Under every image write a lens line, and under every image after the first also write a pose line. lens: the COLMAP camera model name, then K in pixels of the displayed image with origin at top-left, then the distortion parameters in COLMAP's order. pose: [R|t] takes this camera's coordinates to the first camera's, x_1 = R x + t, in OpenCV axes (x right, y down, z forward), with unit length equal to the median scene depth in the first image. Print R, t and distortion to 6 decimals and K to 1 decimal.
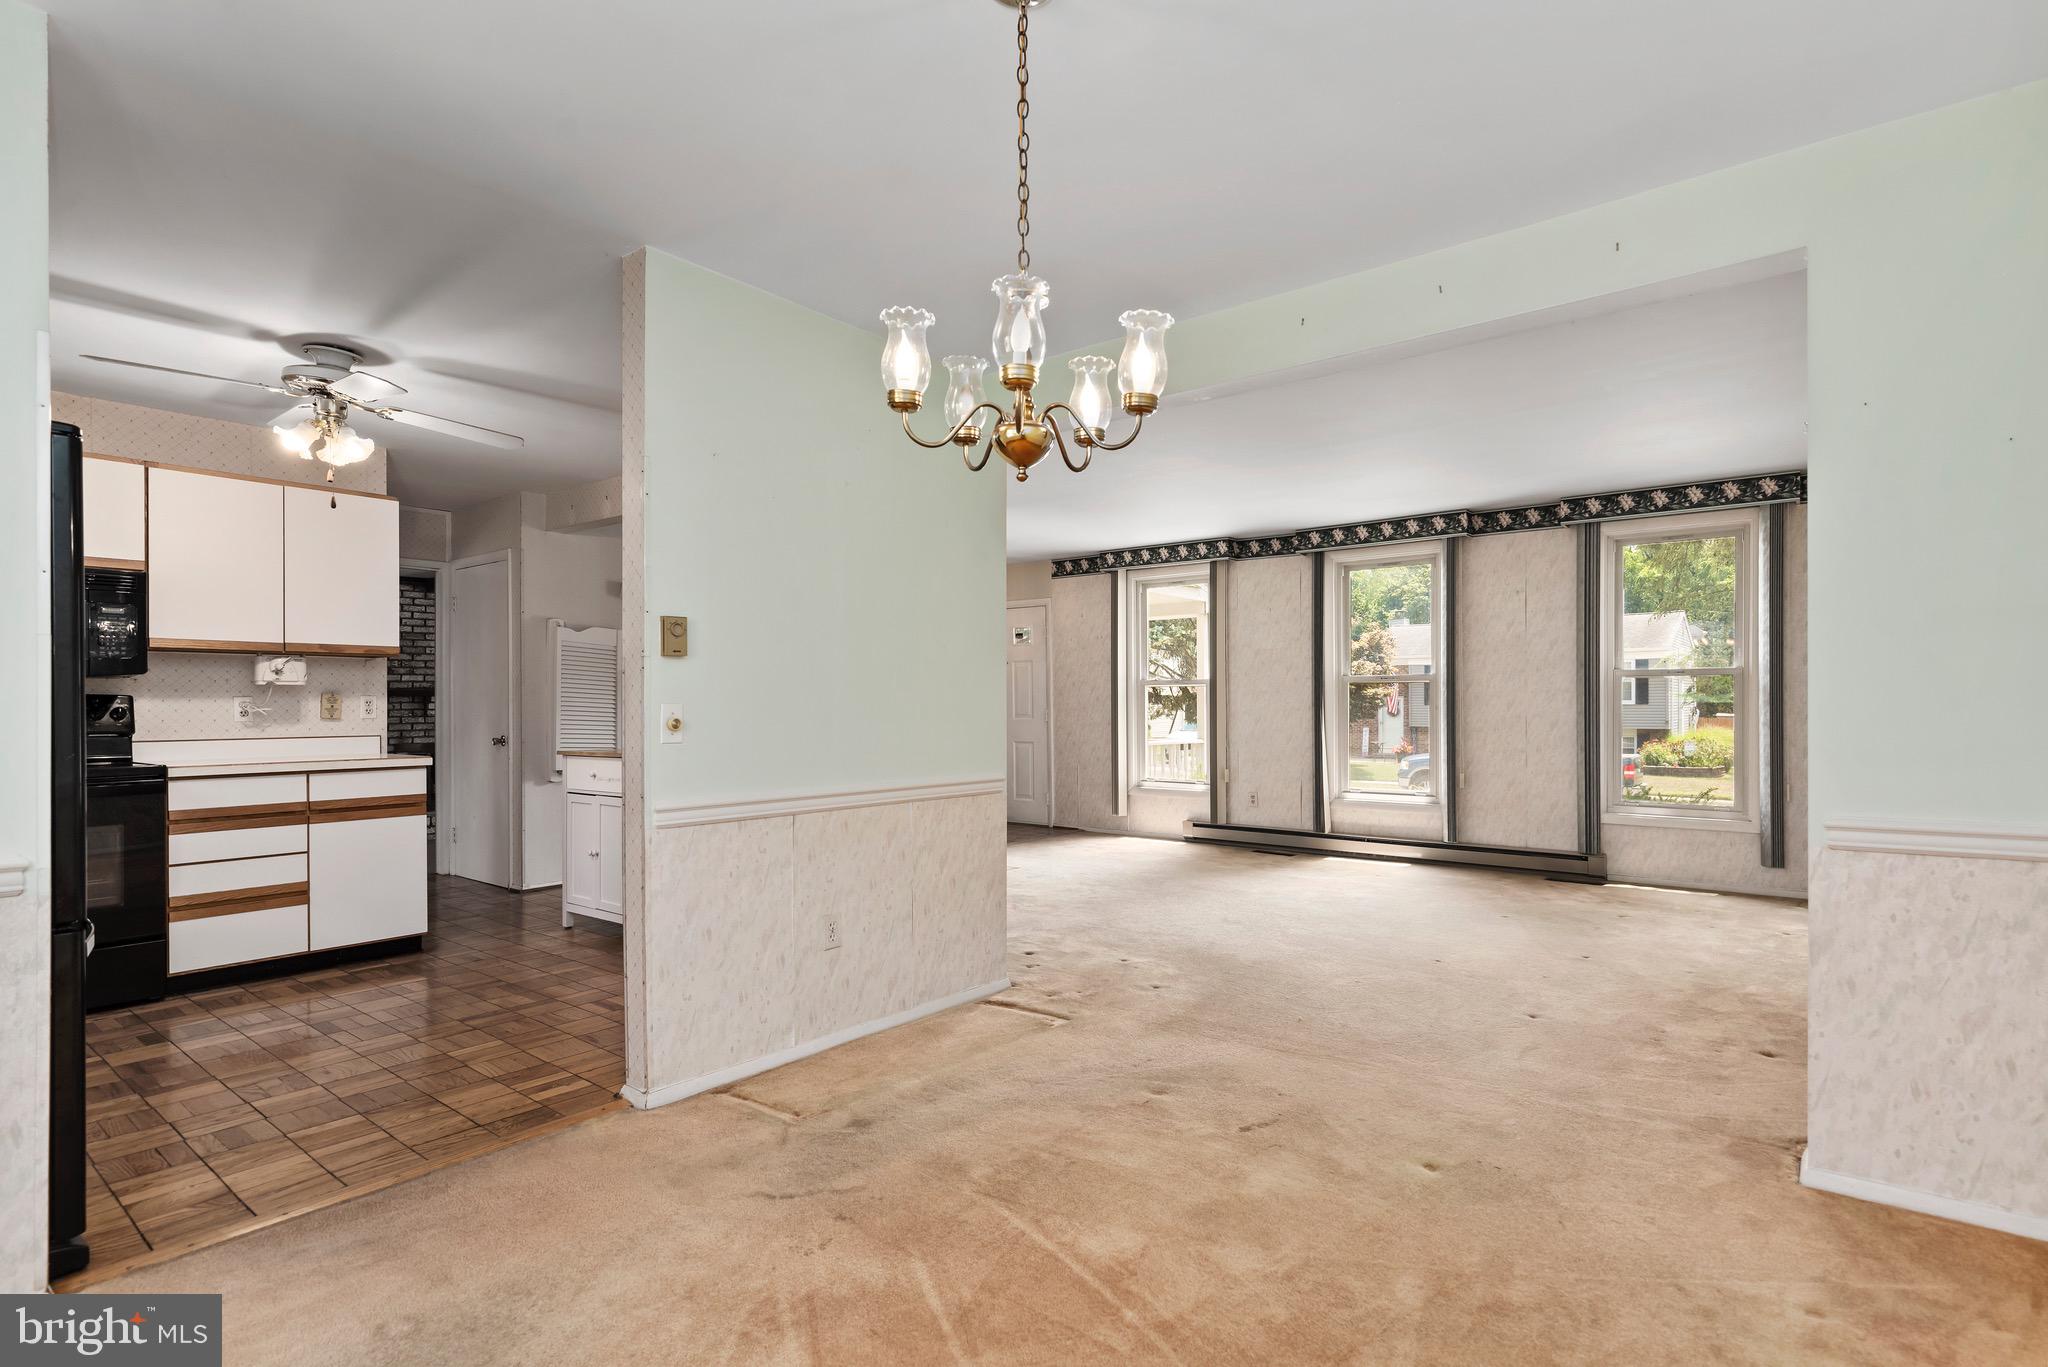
lens RADIAL K [[984.3, 0, 1042.0], [0, 984.3, 703.1], [0, 0, 1]] dist [0.001975, -0.000087]
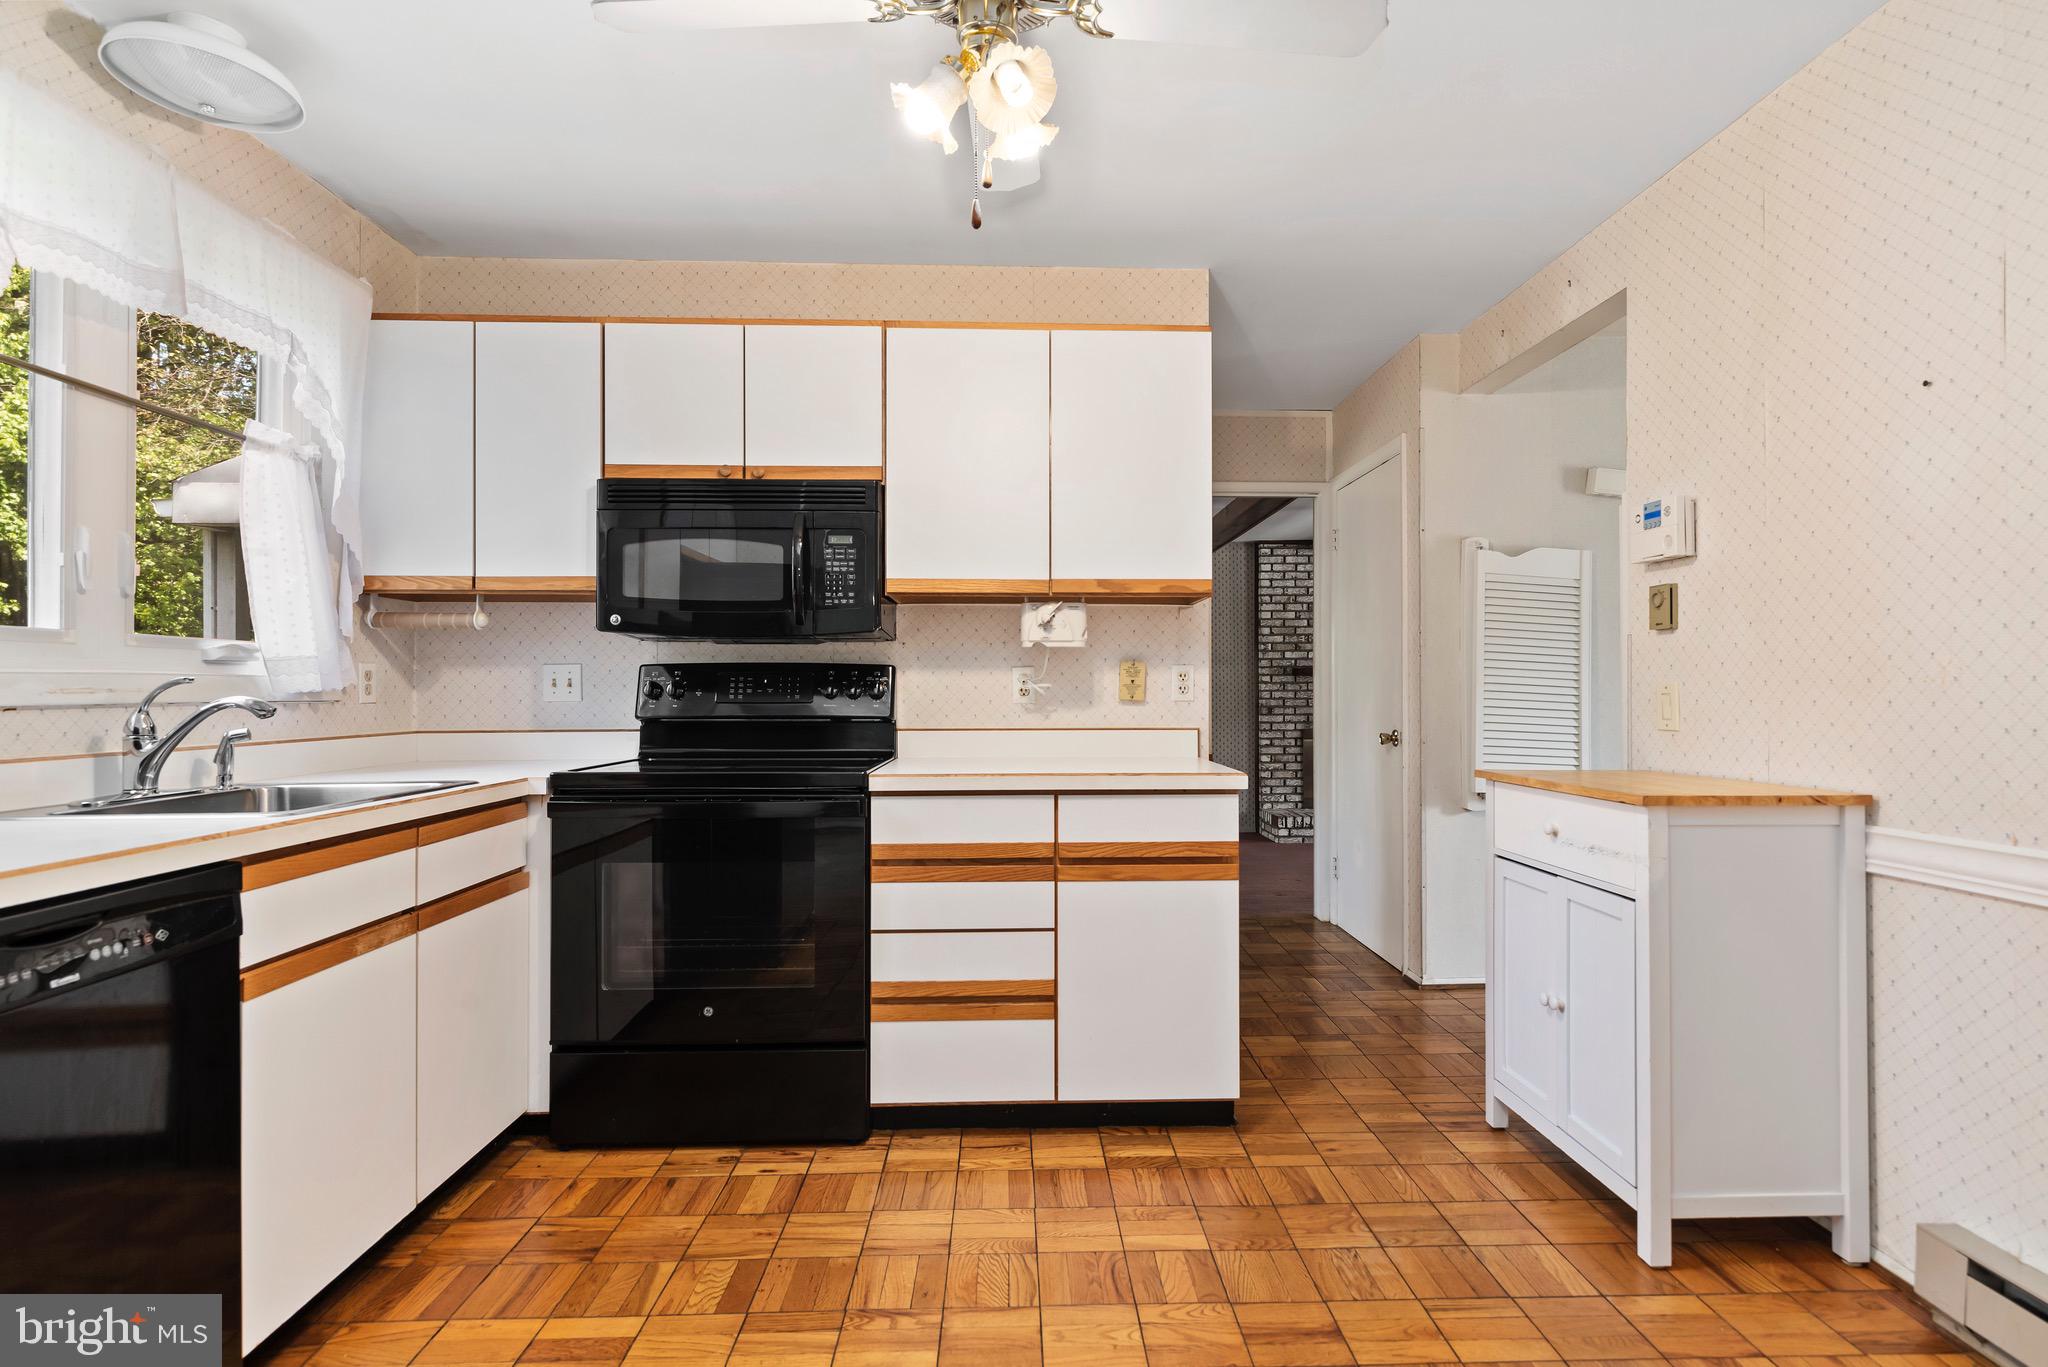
lens RADIAL K [[1006.0, 0, 1033.4], [0, 1006.0, 681.0], [0, 0, 1]] dist [0.001193, 0.000501]
pose [[0.638666, -0.002383, -0.769481, -0.279460], [-0.001228, 0.999991, -0.004116, 0.006259], [0.769483, 0.003574, 0.638657, 0.577294]]
